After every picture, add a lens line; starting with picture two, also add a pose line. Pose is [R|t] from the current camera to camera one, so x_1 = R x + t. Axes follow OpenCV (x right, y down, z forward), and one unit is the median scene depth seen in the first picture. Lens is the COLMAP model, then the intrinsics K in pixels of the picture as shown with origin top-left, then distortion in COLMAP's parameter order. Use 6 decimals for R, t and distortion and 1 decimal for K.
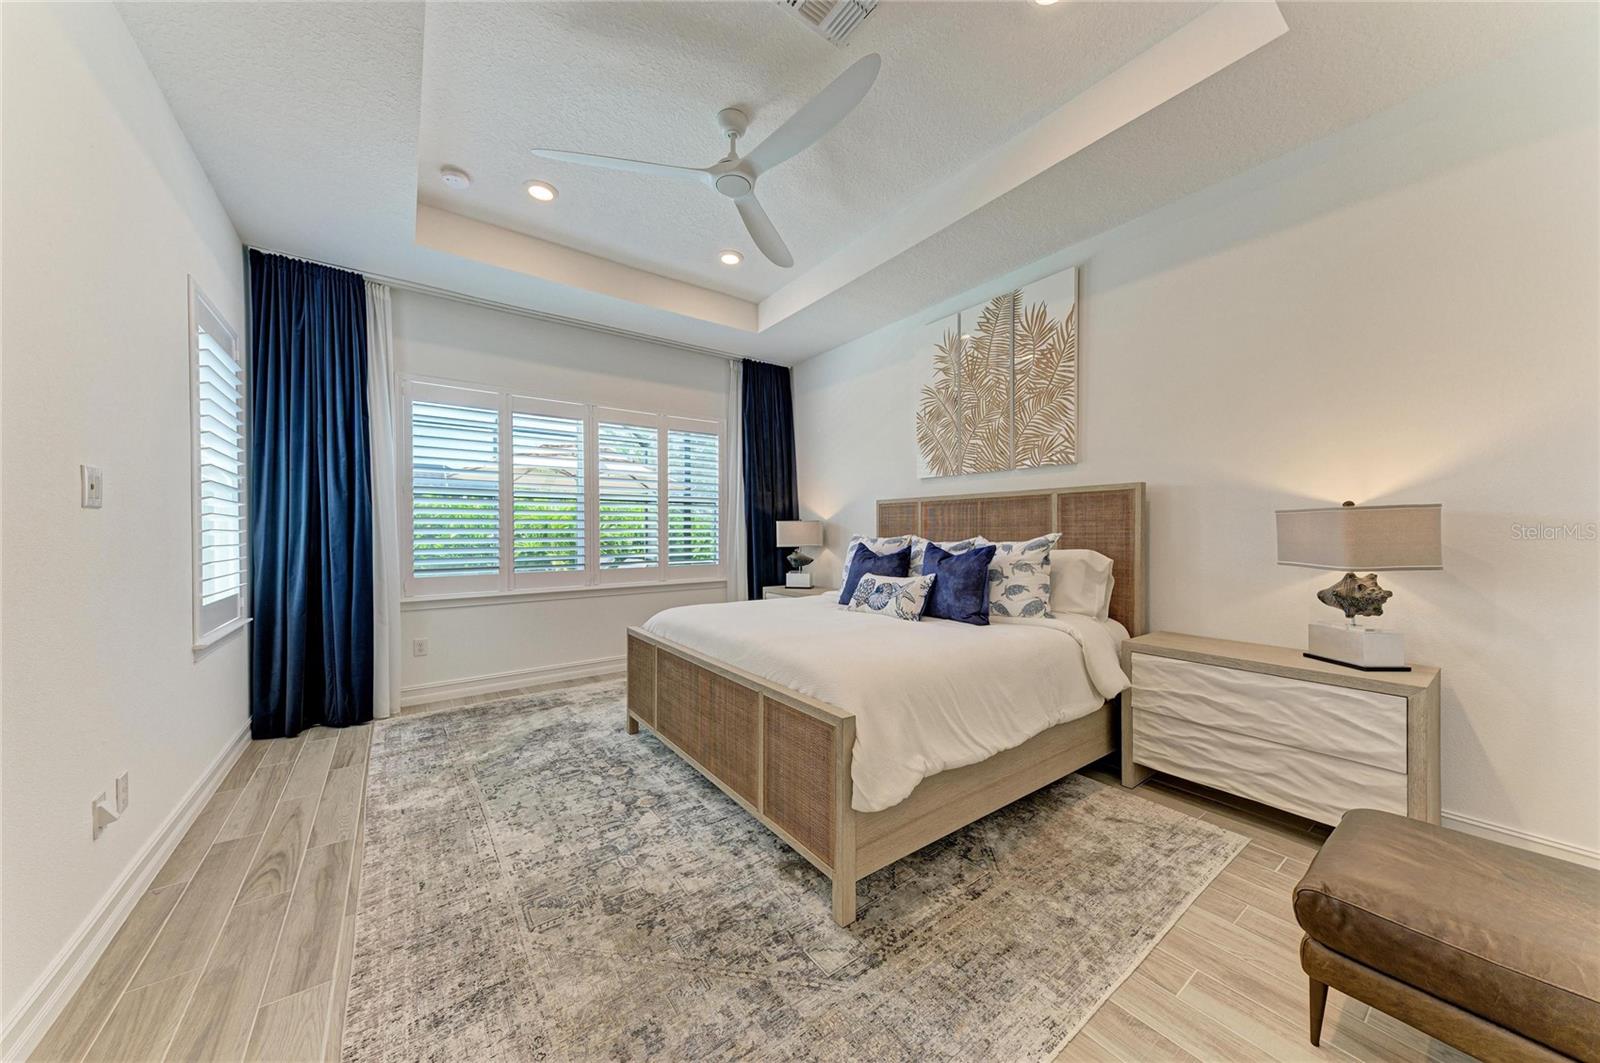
lens RADIAL K [[545.2, 0, 795.8], [0, 545.2, 529.0], [0, 0, 1]] dist [0.024626, -0.003759]
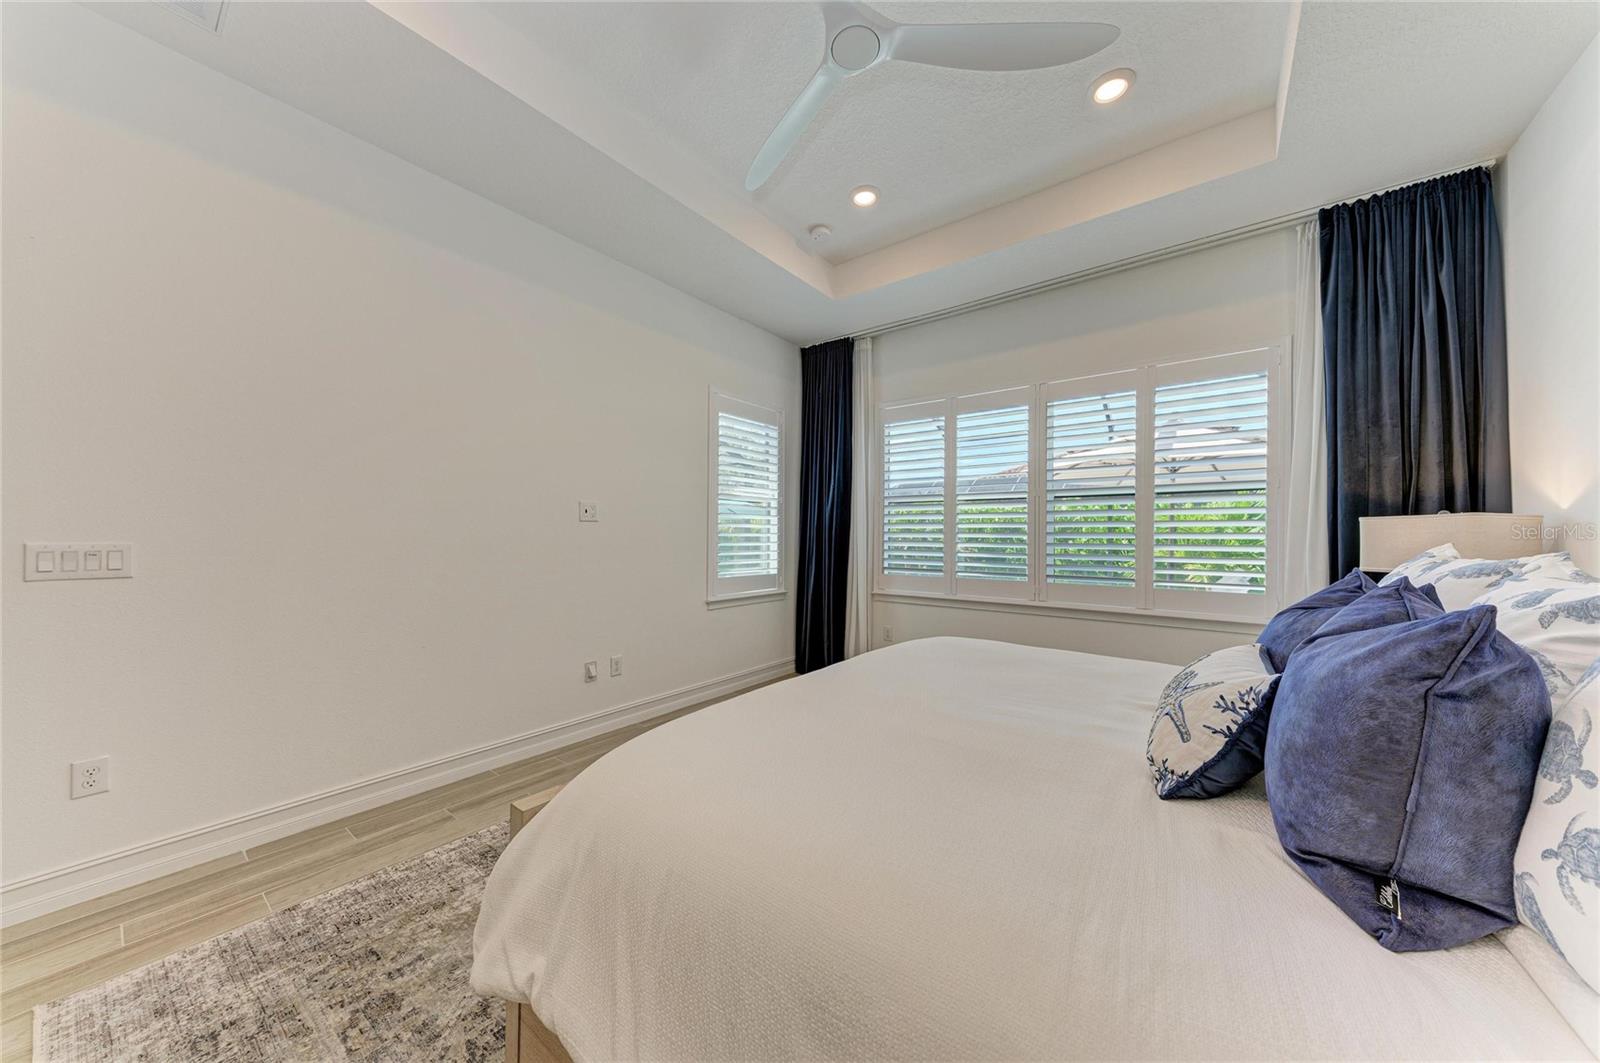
lens RADIAL K [[545.2, 0, 795.8], [0, 545.2, 529.0], [0, 0, 1]] dist [0.024626, -0.003759]
pose [[0.265143, -0.005918, -0.964191, 0.360047], [-0.003144, 0.999971, -0.007002, 0.000508], [0.964204, 0.004888, 0.265117, 0.476706]]
